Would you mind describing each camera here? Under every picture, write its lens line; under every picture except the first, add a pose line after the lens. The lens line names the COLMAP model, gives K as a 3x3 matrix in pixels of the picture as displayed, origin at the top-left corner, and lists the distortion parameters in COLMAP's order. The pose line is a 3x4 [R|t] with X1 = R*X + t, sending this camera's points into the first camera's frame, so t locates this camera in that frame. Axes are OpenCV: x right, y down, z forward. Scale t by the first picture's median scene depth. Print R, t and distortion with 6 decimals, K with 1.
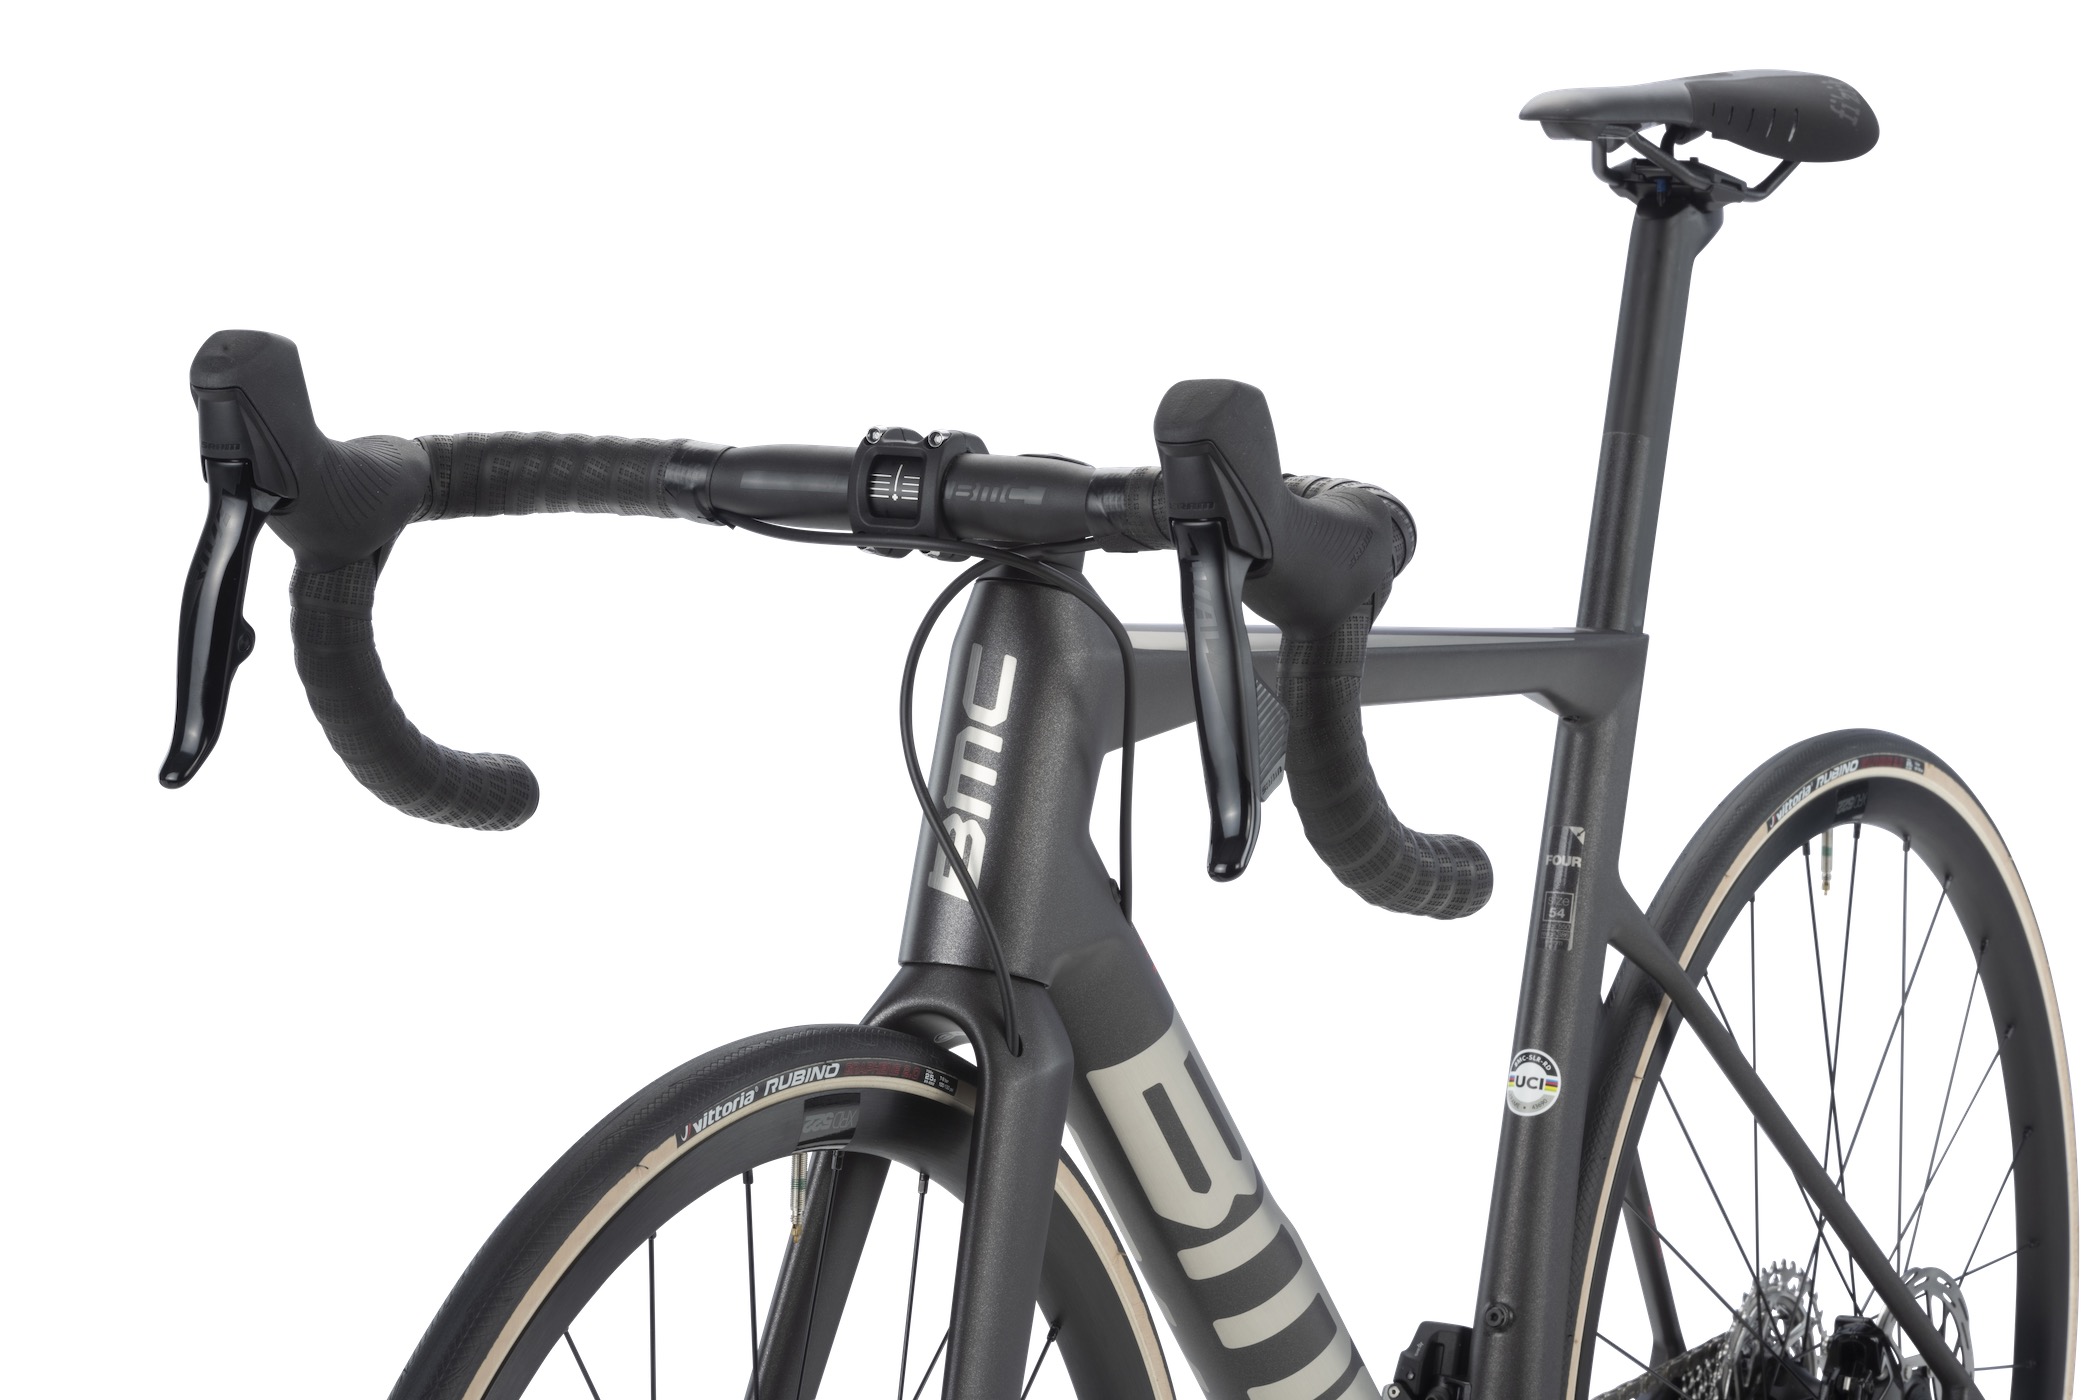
lens RADIAL K [[7337.7, 0, 1051.5], [0, 7337.7, 698.6], [0, 0, 1]] dist [-0.254824, 0.000000]
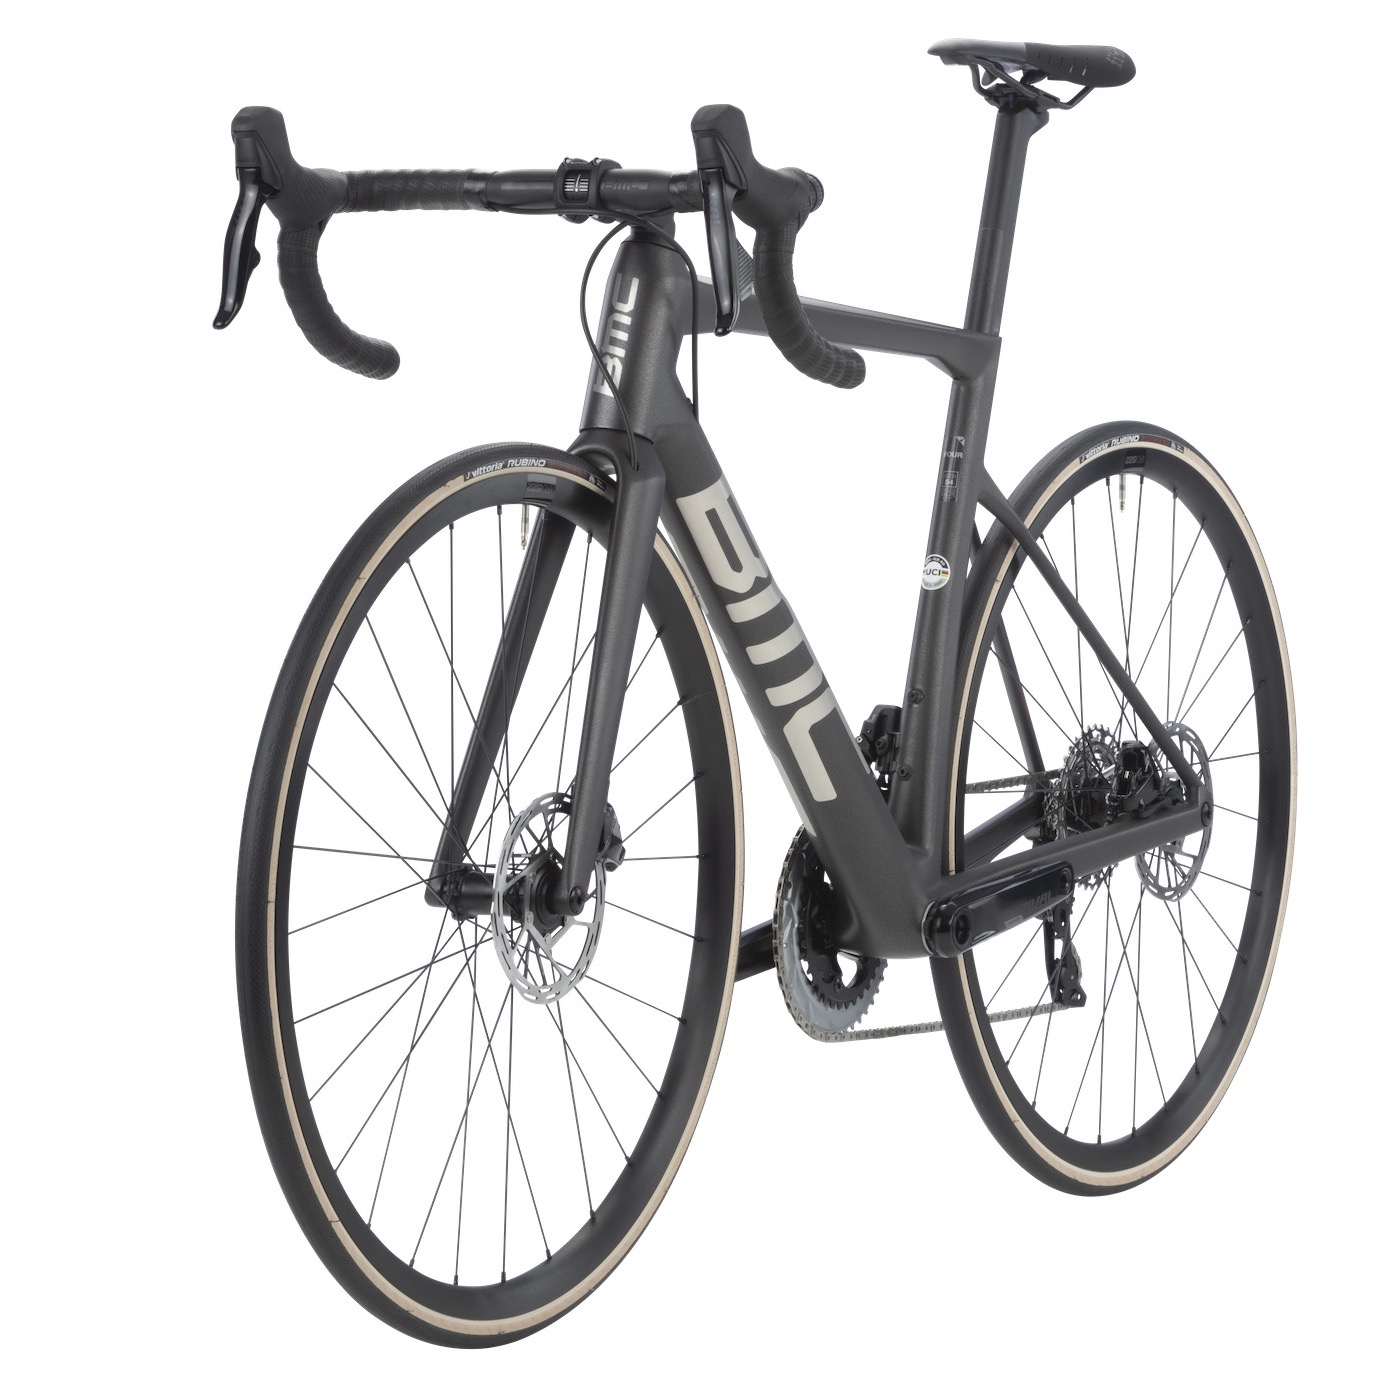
lens RADIAL K [[7186.5, 0, 686.6], [0, 7186.5, 702.2], [0, 0, 1]] dist [-0.526026, 0.000000]
pose [[0.999488, 0.005866, -0.031460, 0.068121], [-0.007644, 0.998362, -0.056704, 0.213107], [0.031076, 0.056915, 0.997895, -0.913229]]
